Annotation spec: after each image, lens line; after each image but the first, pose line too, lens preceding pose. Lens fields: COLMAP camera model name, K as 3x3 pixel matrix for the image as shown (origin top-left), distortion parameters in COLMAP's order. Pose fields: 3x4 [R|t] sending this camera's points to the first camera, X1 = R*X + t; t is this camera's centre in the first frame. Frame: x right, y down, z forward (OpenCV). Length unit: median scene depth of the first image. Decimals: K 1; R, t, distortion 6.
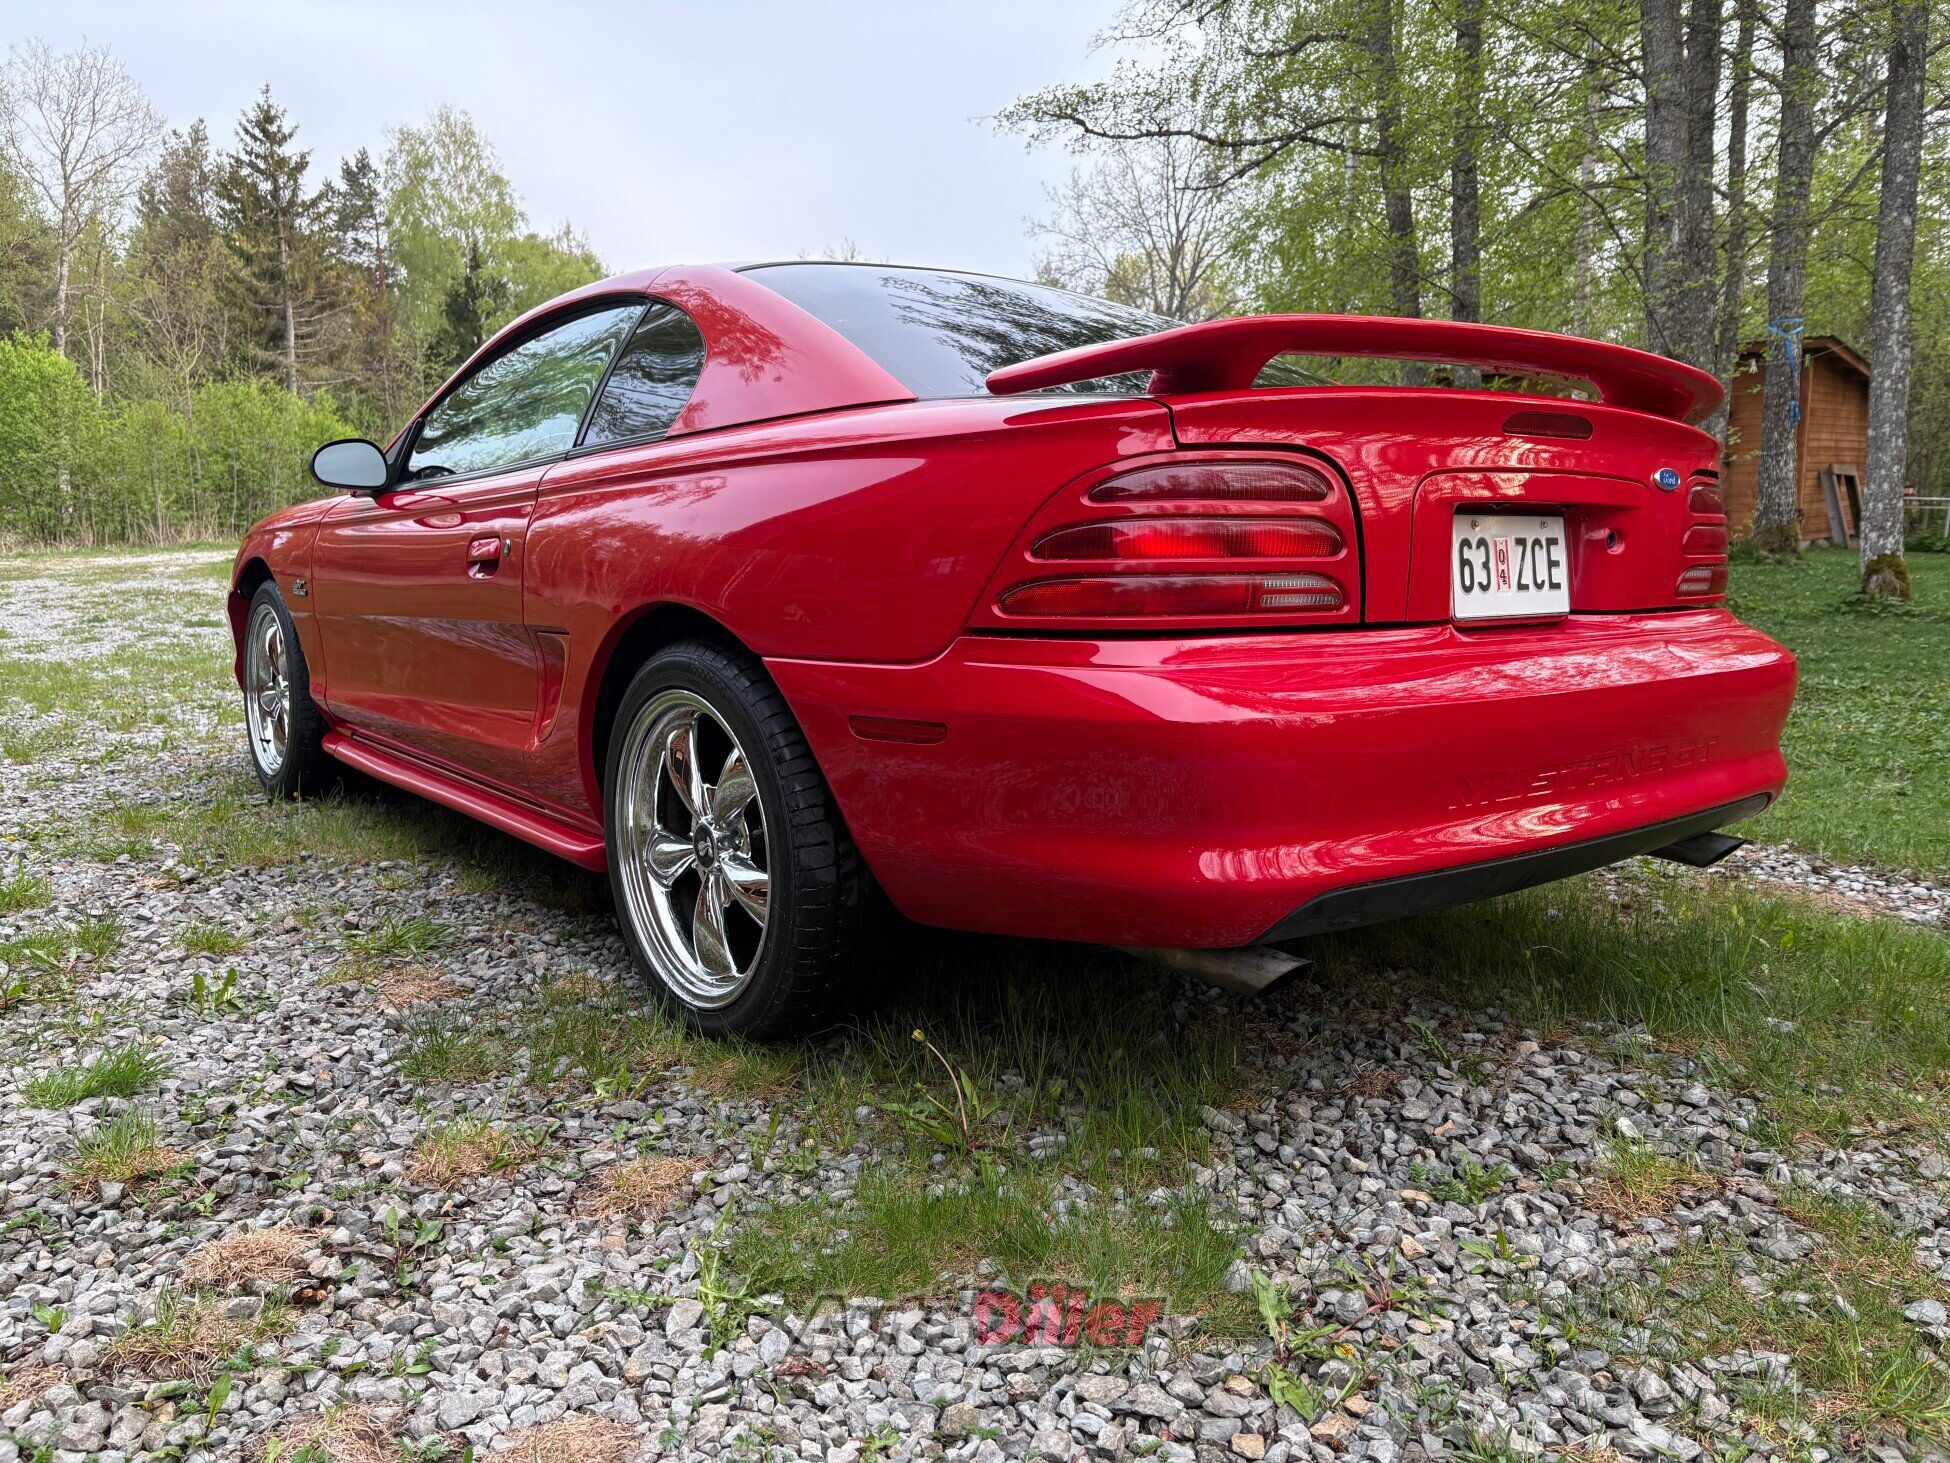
lens RADIAL K [[1443.7, 0, 972.3], [0, 1443.7, 765.8], [0, 0, 1]] dist [0.074419, -0.087599]
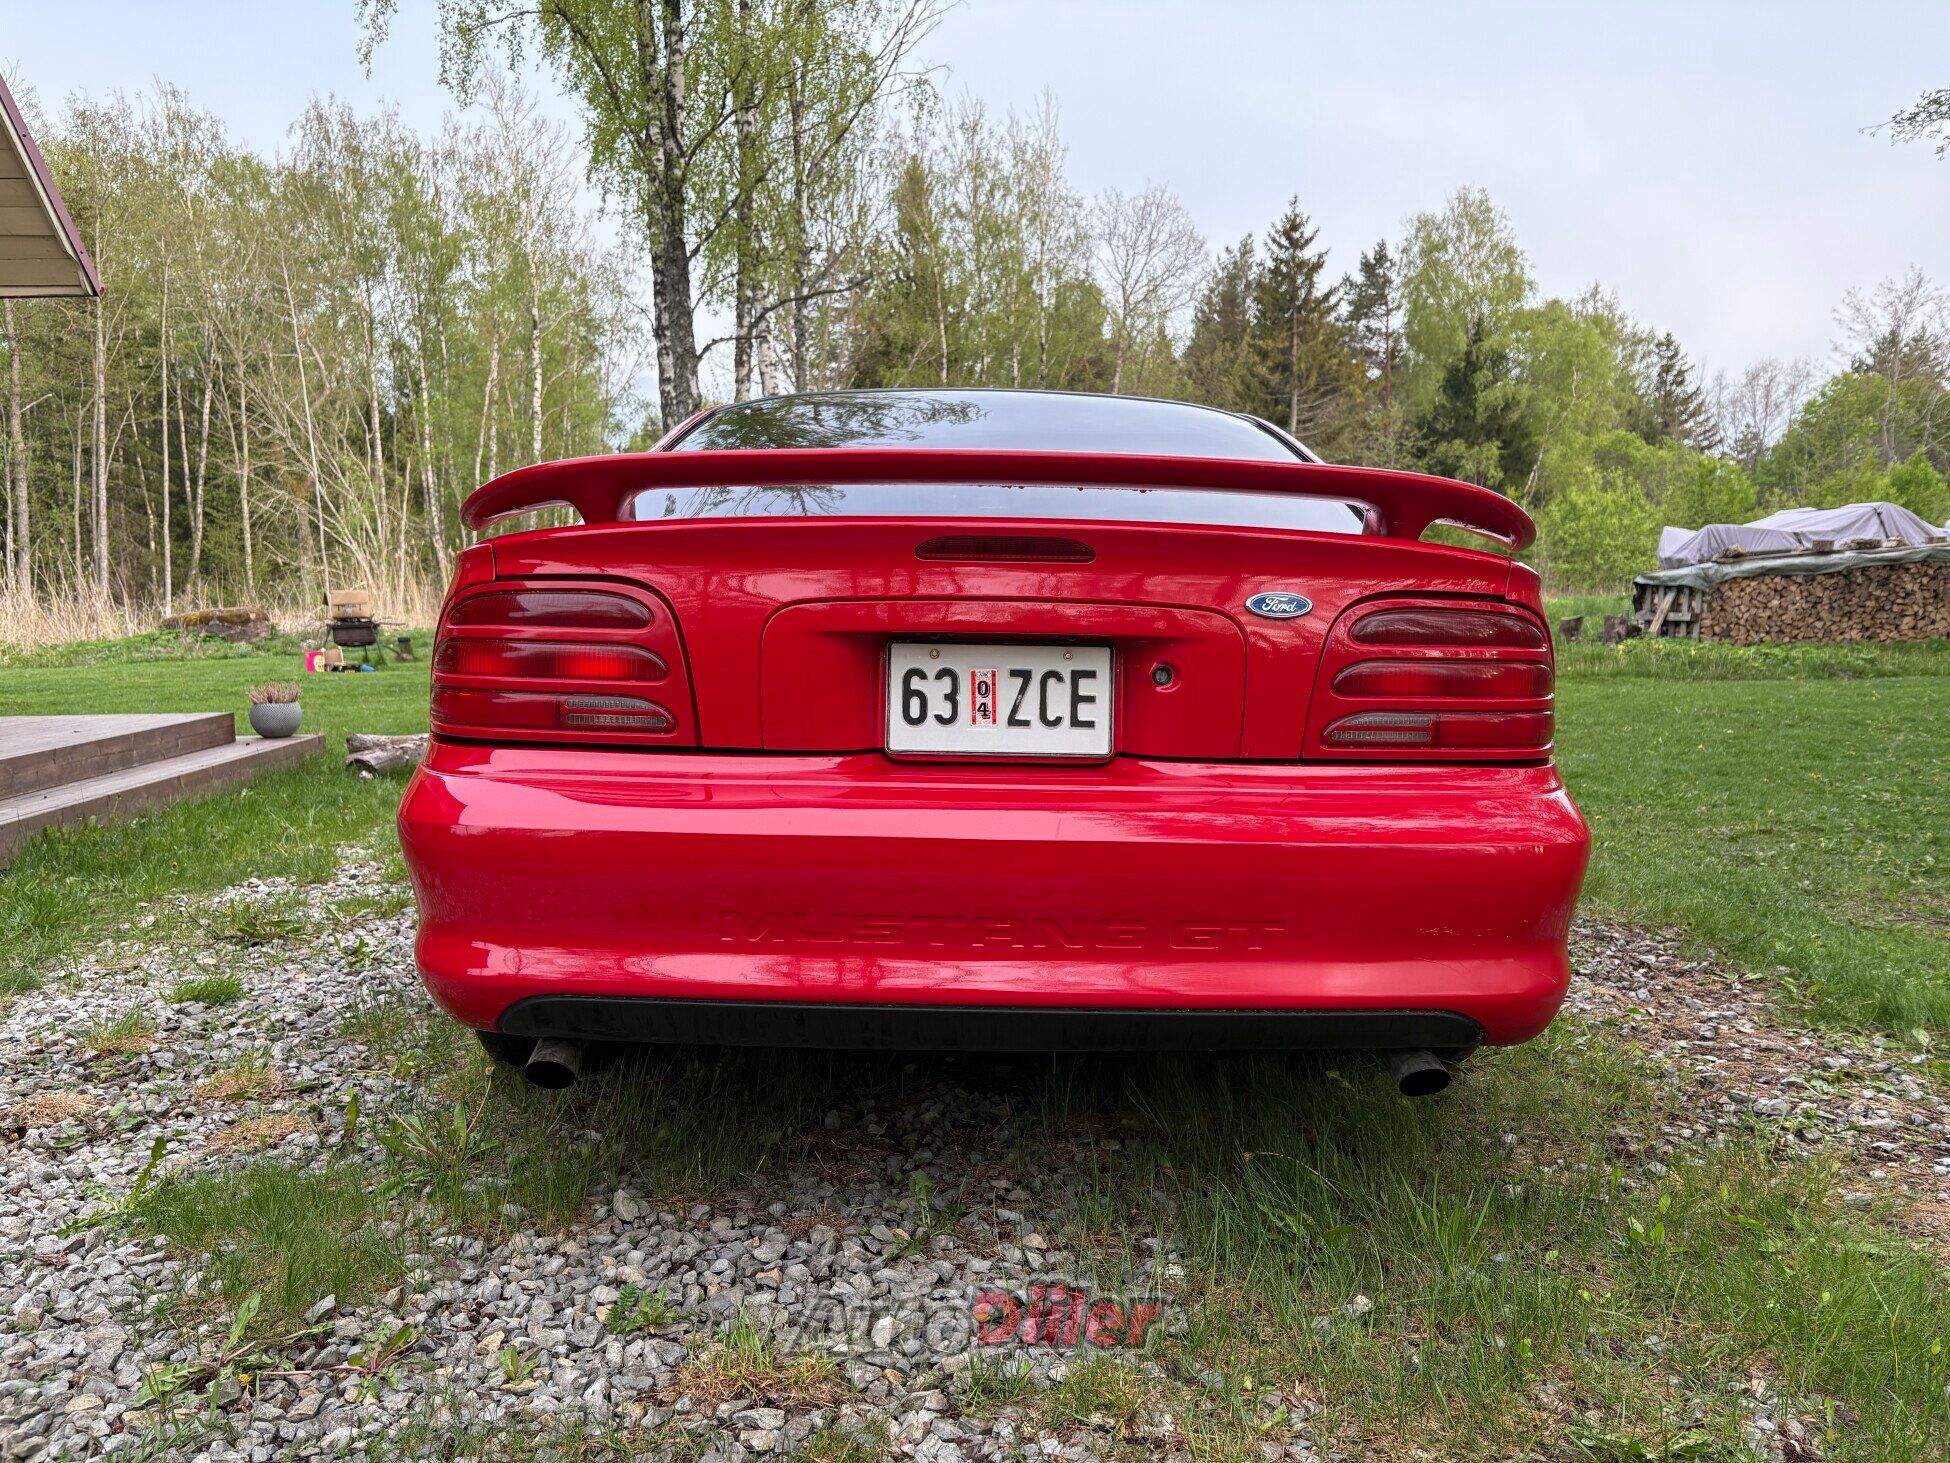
lens RADIAL K [[1500.4, 0, 993.8], [0, 1500.4, 735.0], [0, 0, 1]] dist [0.018680, -0.033187]
pose [[0.788963, 0.067230, -0.610751, 0.053307], [-0.109629, 0.993449, -0.032263, -0.004704], [0.604581, 0.092410, 0.791165, 0.014005]]
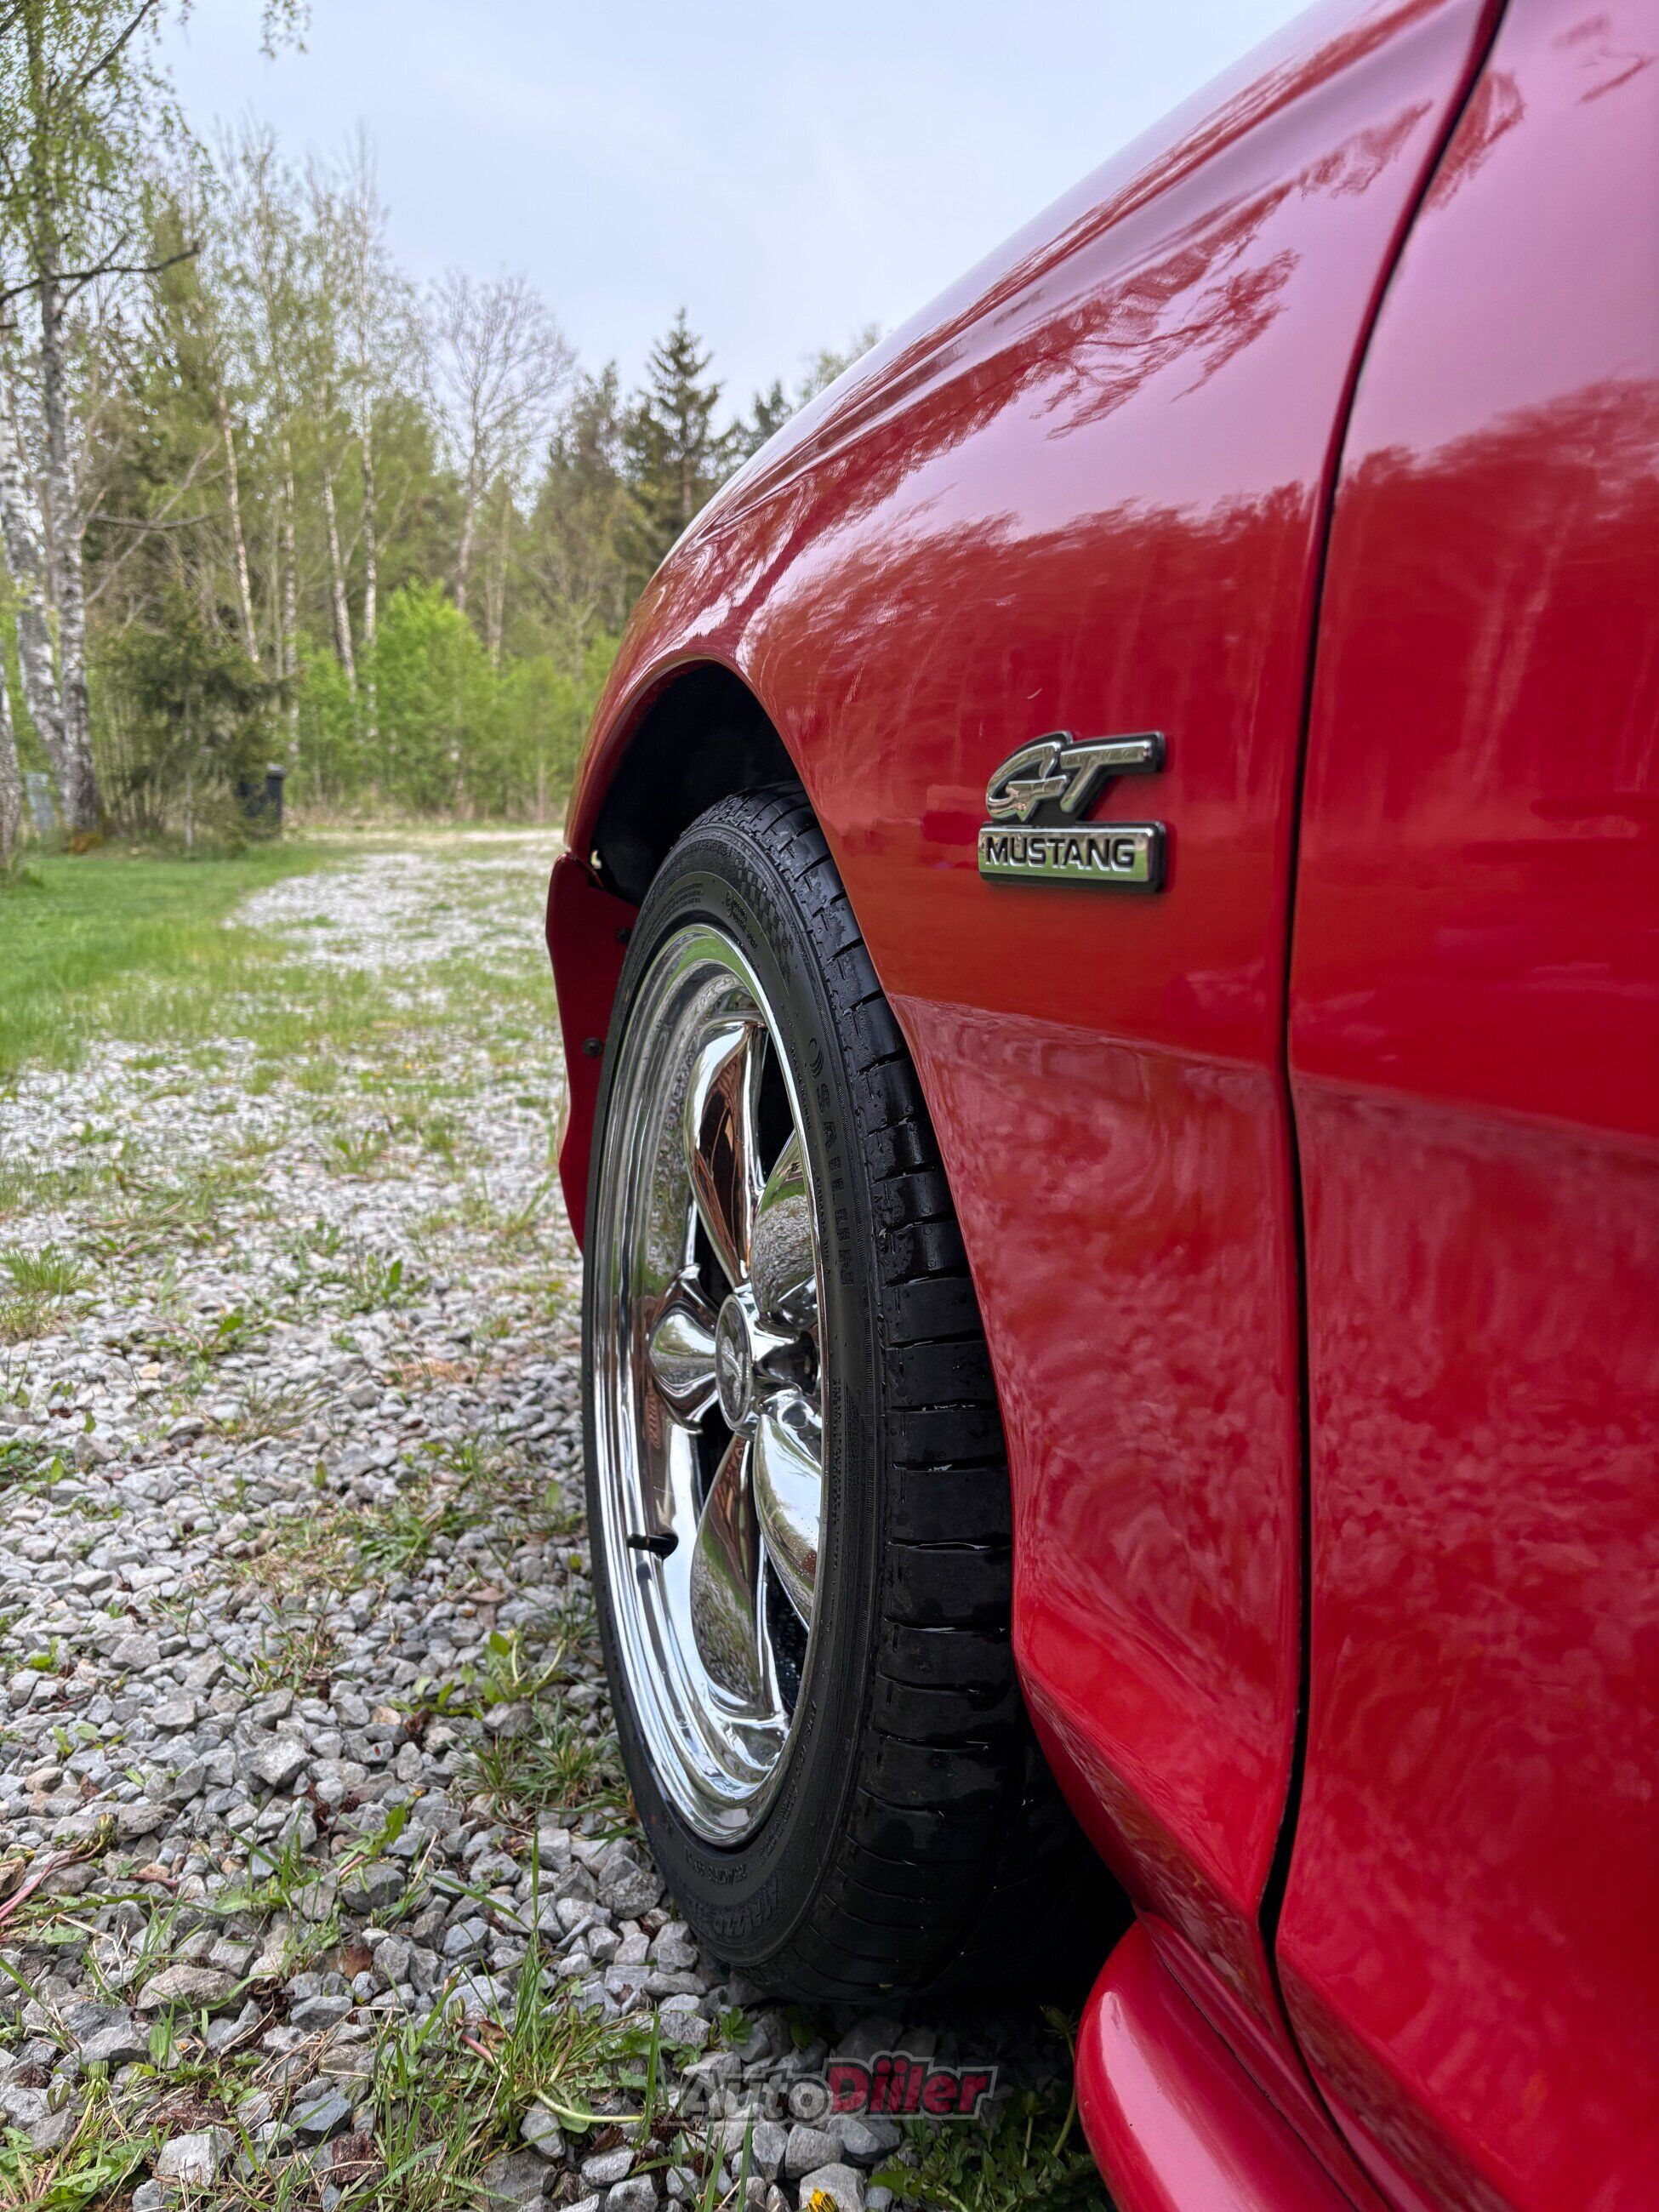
lens RADIAL K [[1637.7, 0, 838.2], [0, 1637.7, 1053.5], [0, 0, 1]] dist [0.074419, -0.087599]
pose [[0.946285, 0.062053, -0.317324, -0.044400], [-0.068681, 0.997591, -0.009731, -0.010259], [0.315956, 0.031003, 0.948267, 0.089436]]
